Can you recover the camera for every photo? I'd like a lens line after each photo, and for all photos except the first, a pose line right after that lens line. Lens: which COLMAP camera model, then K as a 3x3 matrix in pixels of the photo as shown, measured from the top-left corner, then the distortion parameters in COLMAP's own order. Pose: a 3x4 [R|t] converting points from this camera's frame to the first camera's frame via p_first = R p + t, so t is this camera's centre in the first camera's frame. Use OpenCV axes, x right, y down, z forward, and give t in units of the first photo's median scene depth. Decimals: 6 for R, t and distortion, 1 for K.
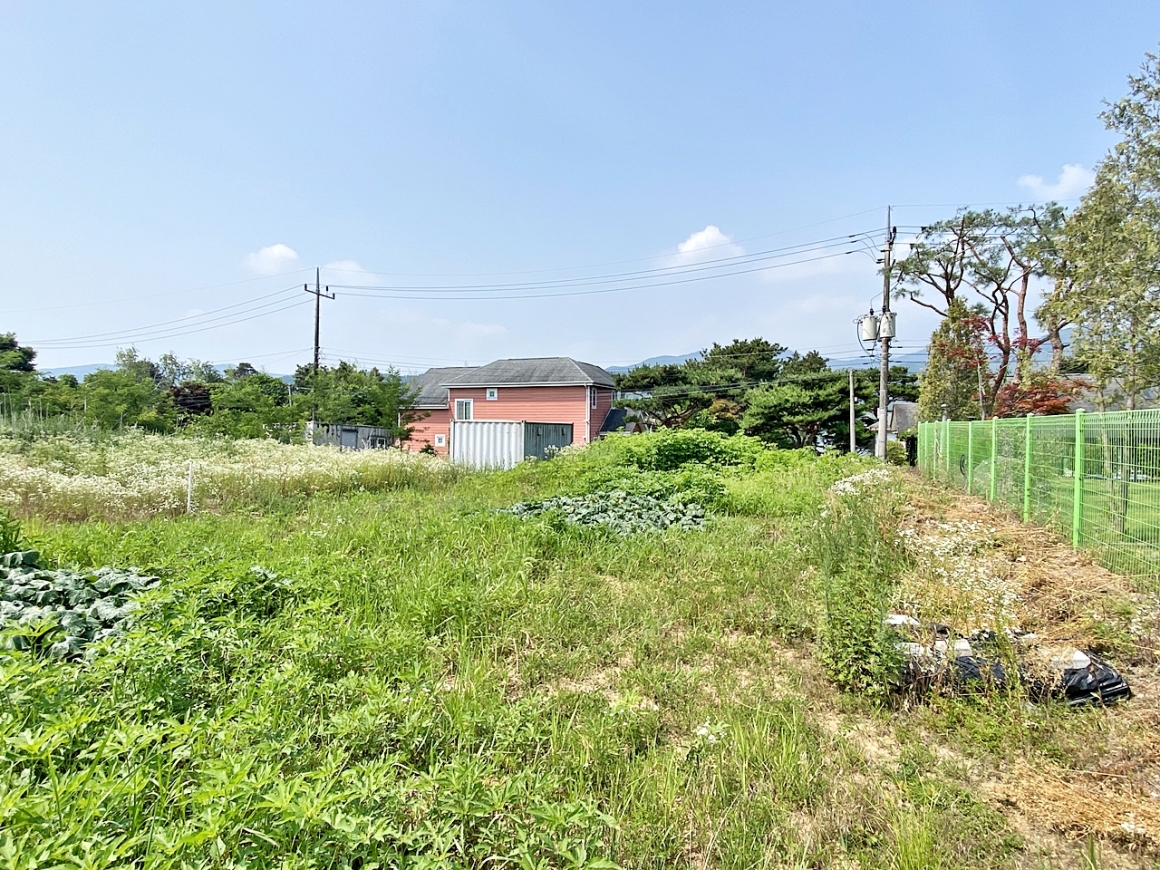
lens RADIAL K [[630.3, 0, 572.4], [0, 630.3, 436.8], [0, 0, 1]] dist [0.034812, -0.030270]
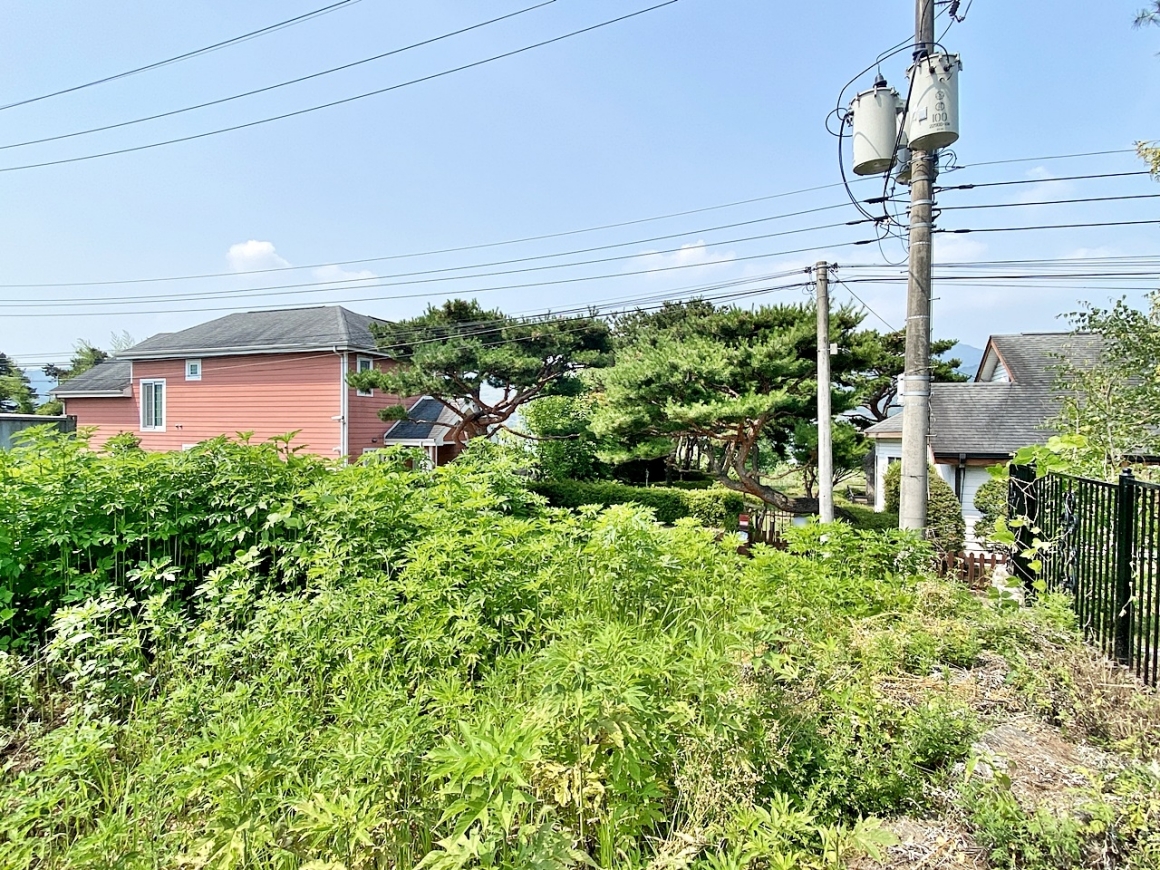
lens RADIAL K [[630.3, 0, 582.7], [0, 630.3, 439.9], [0, 0, 1]] dist [0.034812, -0.030270]
pose [[0.999459, 0.001102, 0.032877, 0.261422], [-0.001107, 0.999999, 0.000126, -0.008883], [-0.032877, -0.000163, 0.999459, 0.575319]]
